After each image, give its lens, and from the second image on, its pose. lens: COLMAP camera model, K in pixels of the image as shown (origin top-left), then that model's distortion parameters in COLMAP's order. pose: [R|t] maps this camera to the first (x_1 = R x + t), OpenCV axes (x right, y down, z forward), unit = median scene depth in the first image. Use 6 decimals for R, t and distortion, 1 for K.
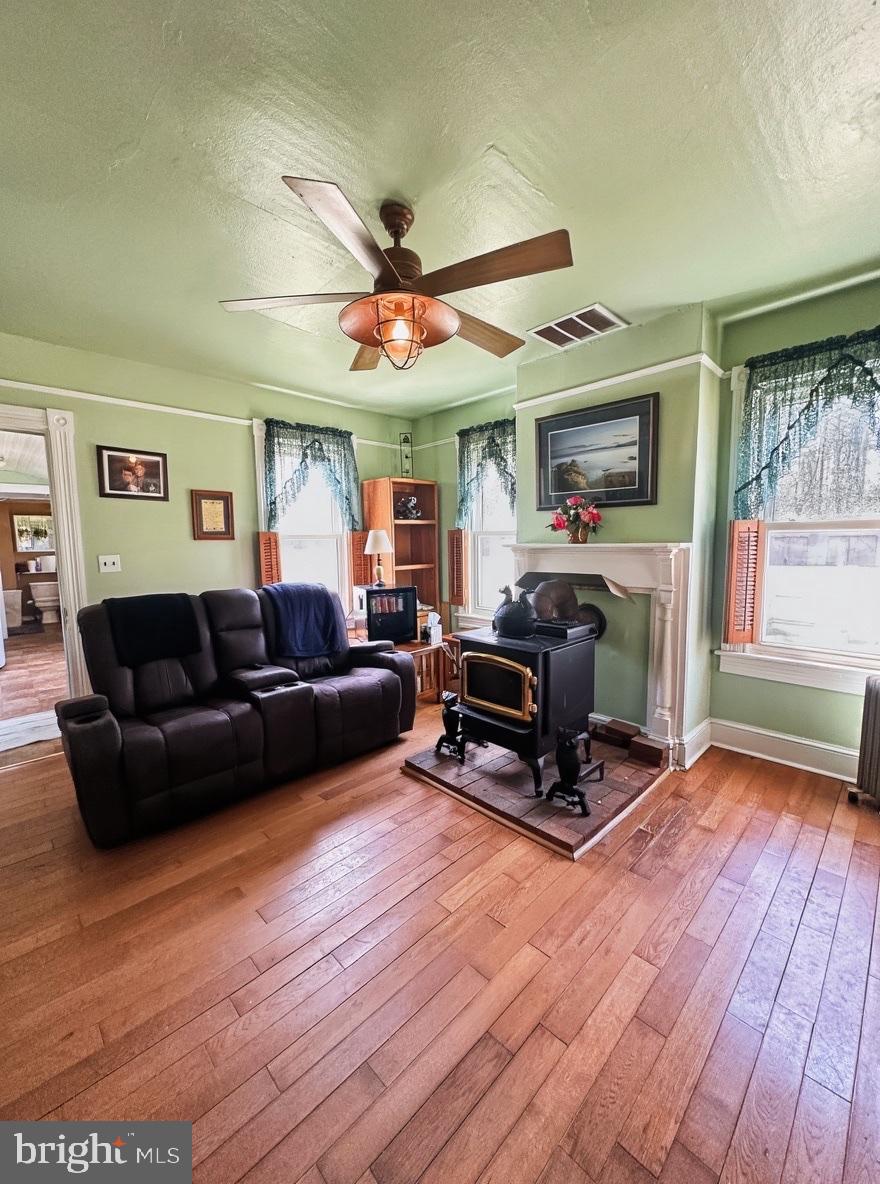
lens RADIAL K [[472.5, 0, 441.9], [0, 472.5, 584.8], [0, 0, 1]] dist [-0.001014, -0.000192]
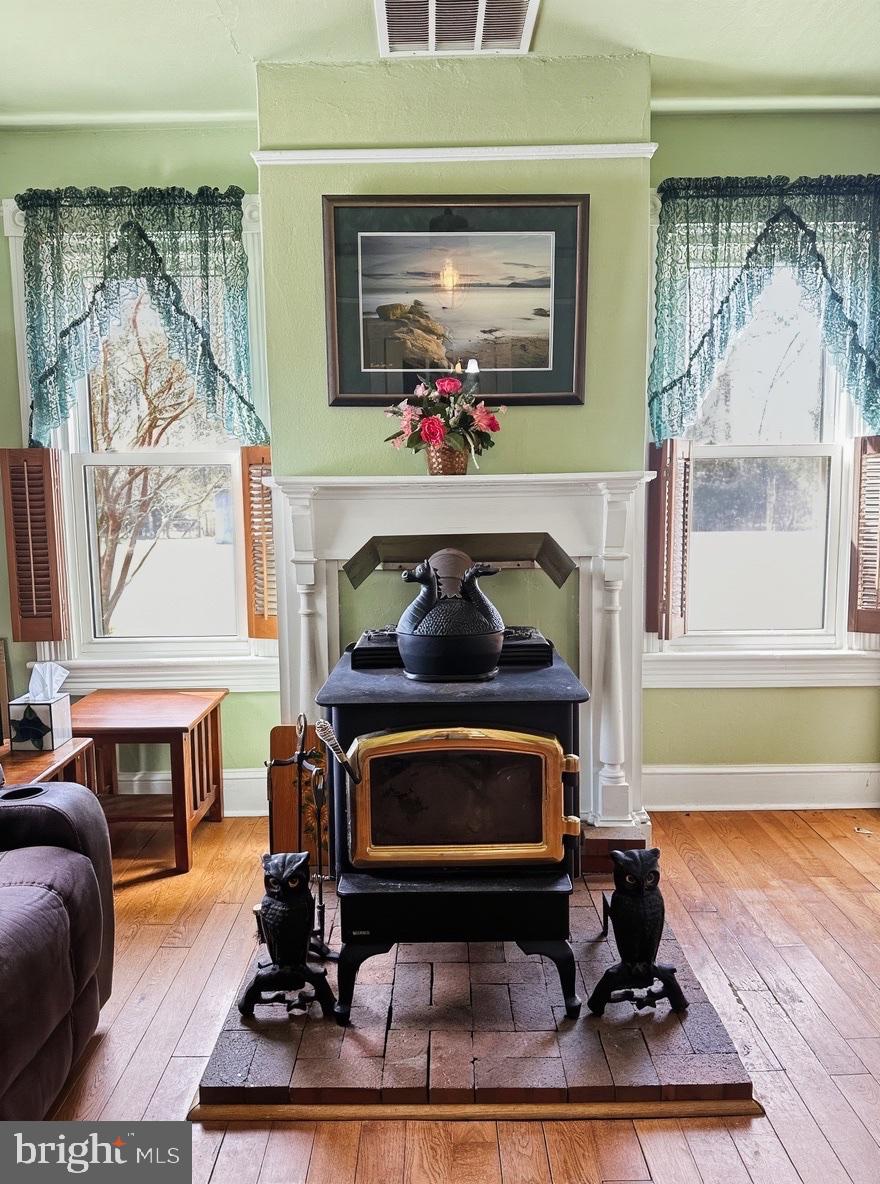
lens RADIAL K [[817.0, 0, 440.0], [0, 817.0, 592.0], [0, 0, 1]] dist [0.099015, -0.141111]
pose [[0.697491, -0.069536, 0.713212, -0.365184], [0.072257, 0.997033, 0.026544, 0.011363], [-0.712942, 0.033020, 0.700446, 0.452831]]
